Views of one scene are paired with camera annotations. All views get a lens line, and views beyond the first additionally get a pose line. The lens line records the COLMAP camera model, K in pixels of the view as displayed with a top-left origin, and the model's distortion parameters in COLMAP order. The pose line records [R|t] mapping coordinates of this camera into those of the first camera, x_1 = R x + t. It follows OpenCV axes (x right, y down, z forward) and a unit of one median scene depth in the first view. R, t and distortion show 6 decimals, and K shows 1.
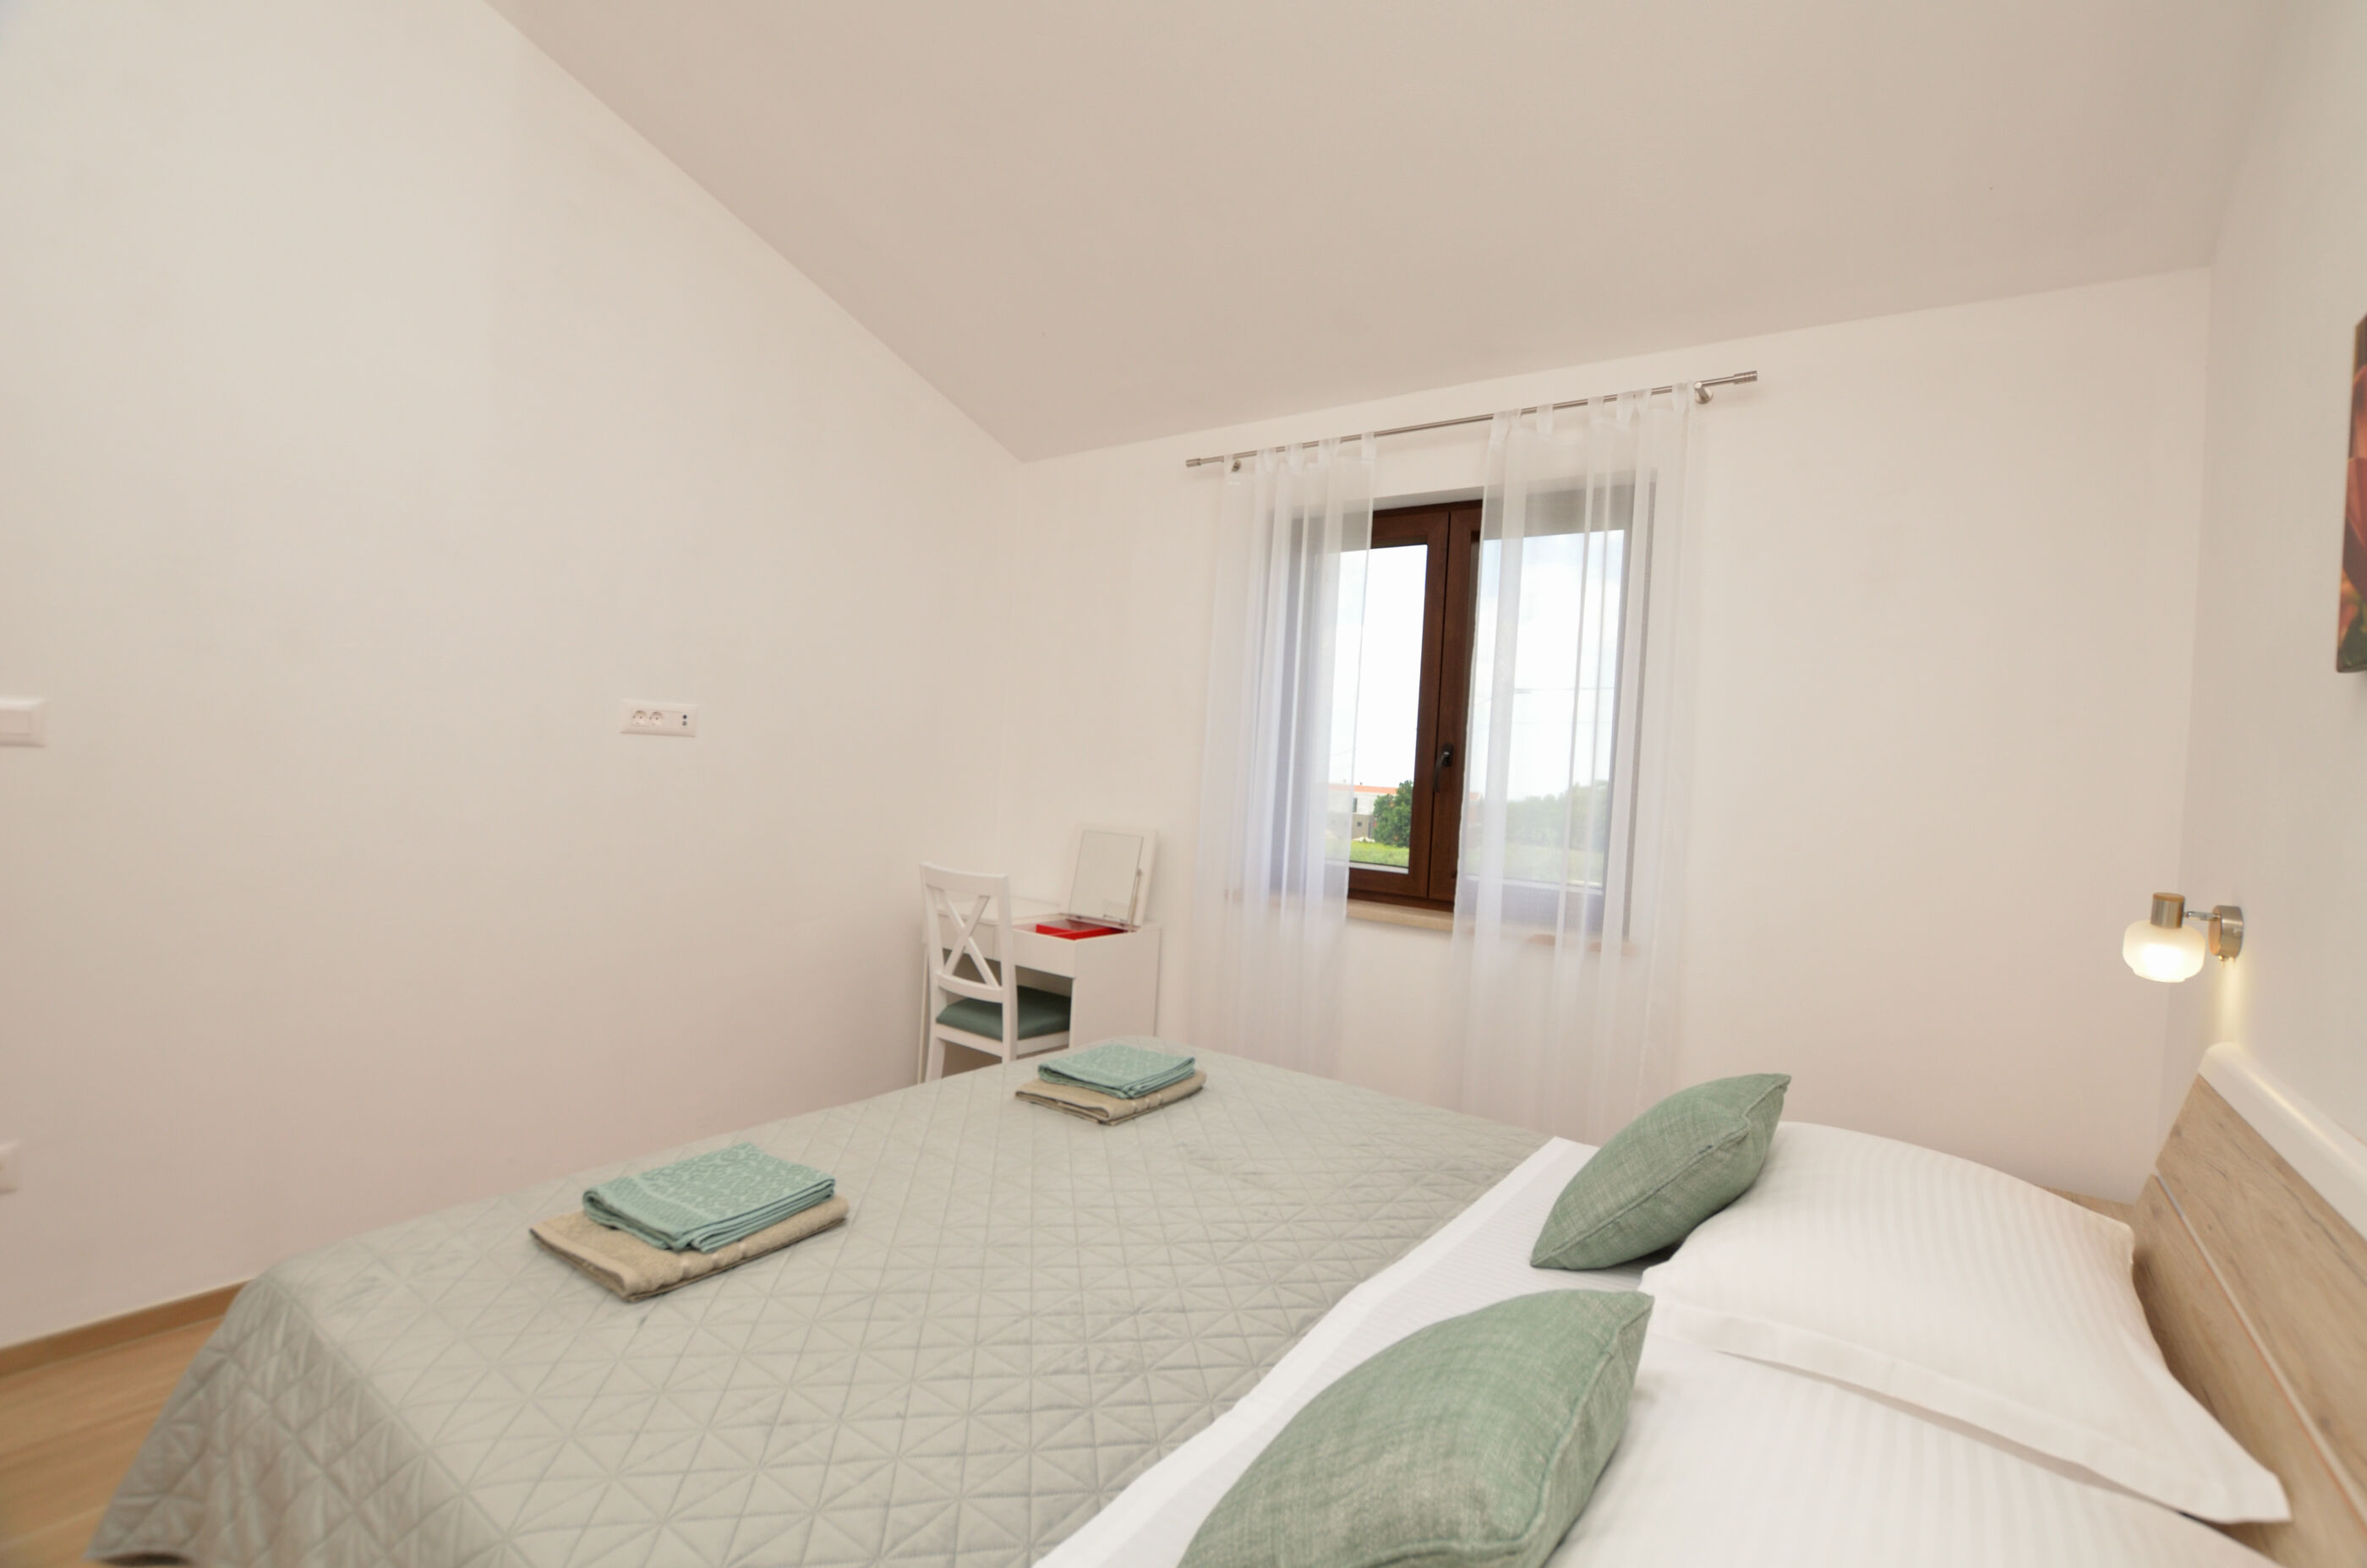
lens RADIAL K [[1065.6, 0, 1181.4], [0, 1065.6, 788.8], [0, 0, 1]] dist [-0.000190, -0.000022]
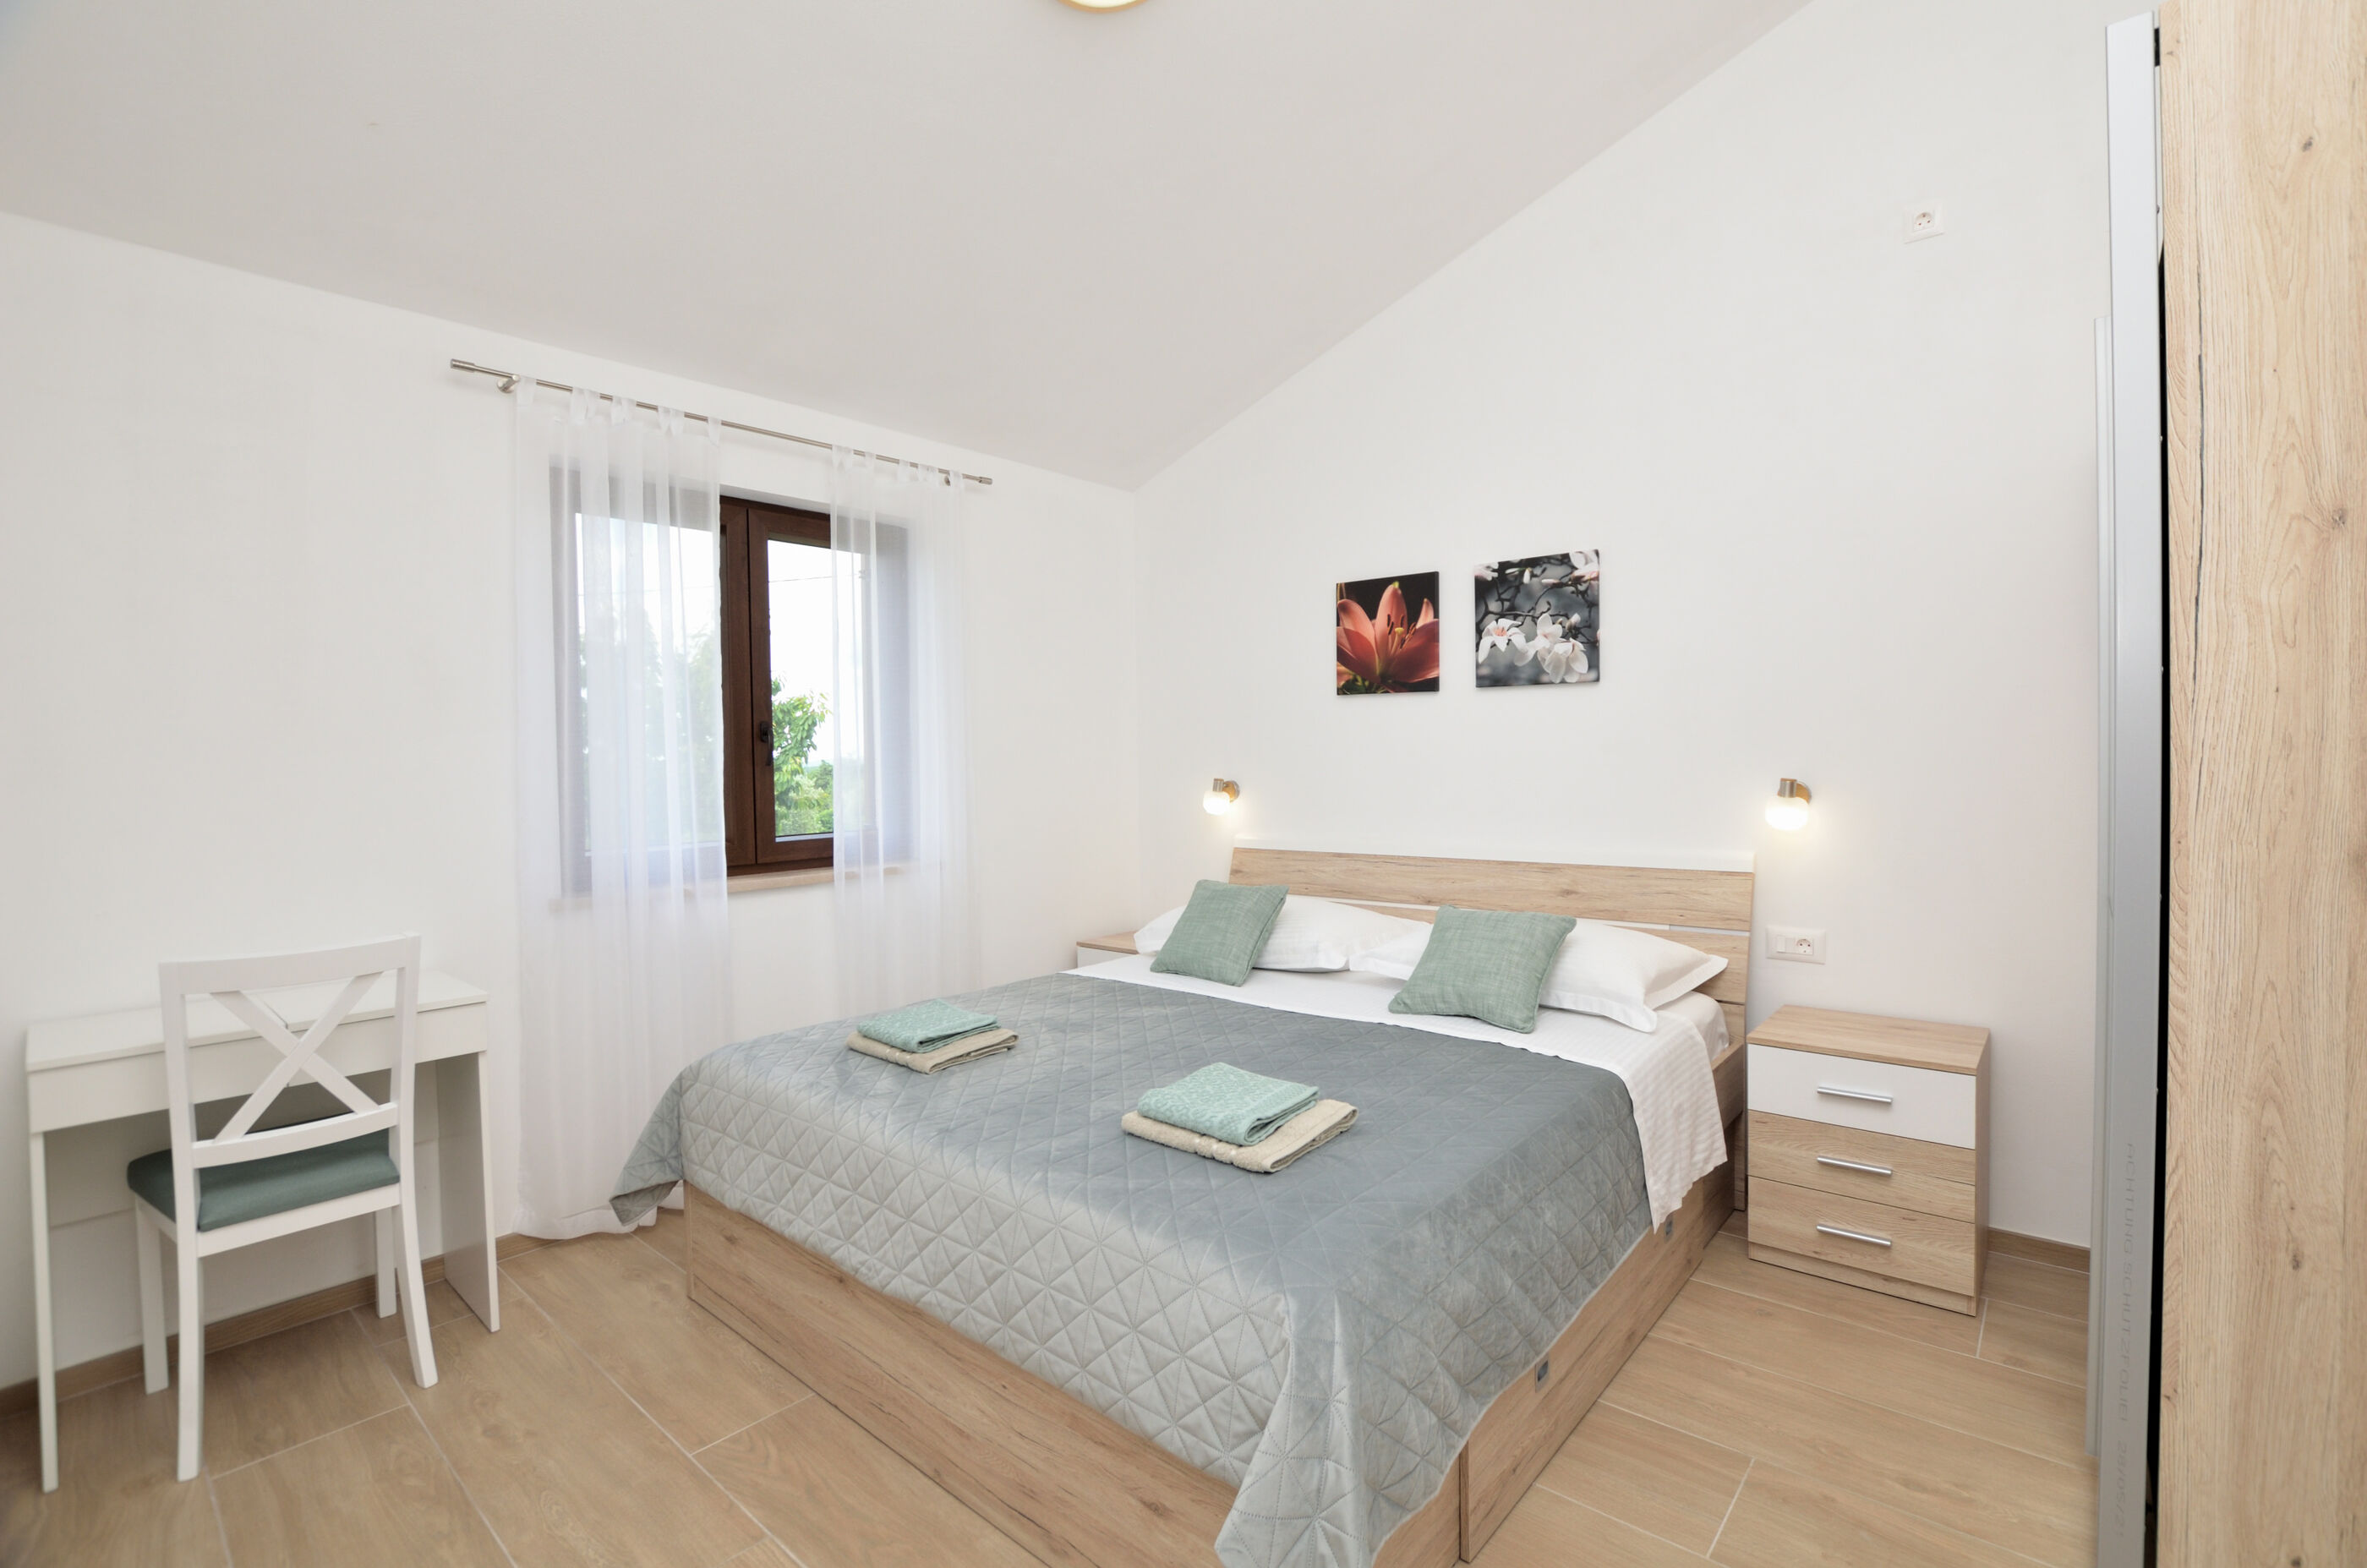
lens RADIAL K [[1038.2, 0, 1185.6], [0, 1038.2, 781.9], [0, 0, 1]] dist [-0.019115, 0.000026]
pose [[0.097859, -0.076251, 0.992275, -0.775437], [0.053350, 0.996029, 0.071278, -0.033625], [-0.993769, 0.045963, 0.101538, 0.463283]]
